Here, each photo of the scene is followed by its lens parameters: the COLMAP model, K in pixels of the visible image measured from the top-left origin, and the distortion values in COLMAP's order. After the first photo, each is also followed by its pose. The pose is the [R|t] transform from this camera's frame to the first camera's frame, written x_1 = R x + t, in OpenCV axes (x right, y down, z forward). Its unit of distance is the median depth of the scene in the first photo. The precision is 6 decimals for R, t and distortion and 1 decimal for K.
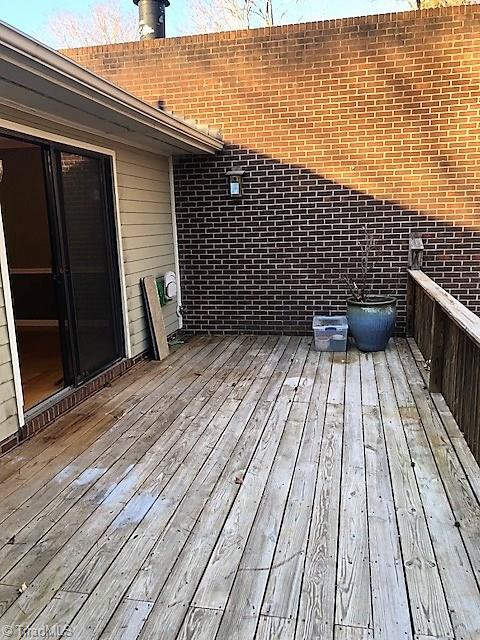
lens RADIAL K [[522.4, 0, 240.0], [0, 522.4, 320.0], [0, 0, 1]] dist [0.023009, -0.009844]
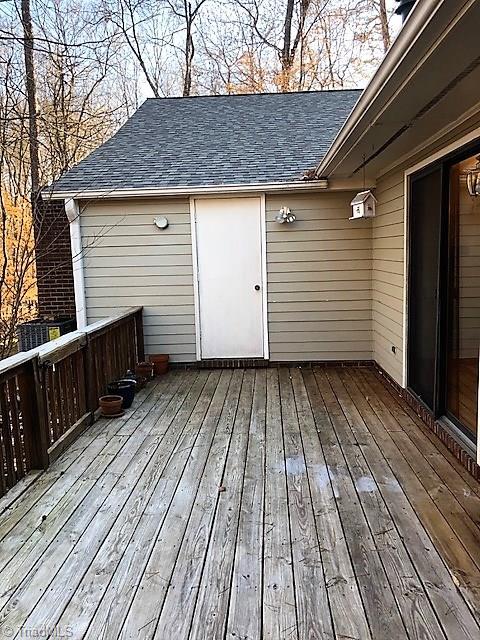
lens RADIAL K [[522.4, 0, 240.0], [0, 522.4, 320.0], [0, 0, 1]] dist [0.023009, -0.009844]
pose [[-0.986634, 0.077685, -0.143242, 0.087135], [0.029196, 0.949096, 0.313631, -0.349694], [0.160315, 0.305257, -0.938678, 1.821261]]
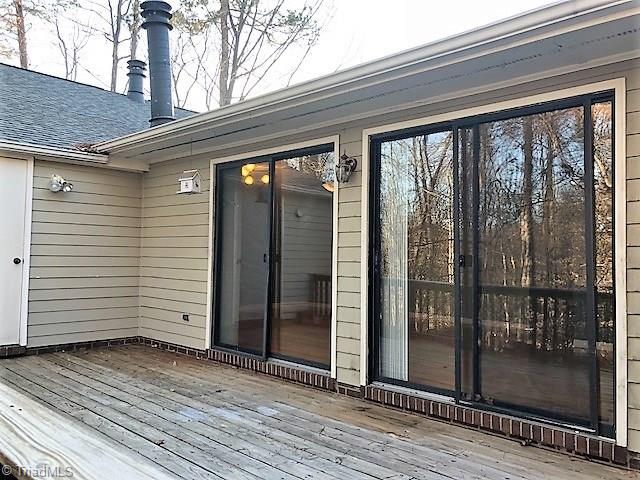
lens RADIAL K [[522.4, 0, 323.5], [0, 522.4, 234.5], [0, 0, 1]] dist [0.023009, -0.009844]
pose [[-0.523656, -0.020349, -0.851687, 0.682854], [-0.162453, 0.983756, 0.076378, -0.218510], [0.836298, 0.178355, -0.518455, 1.644218]]
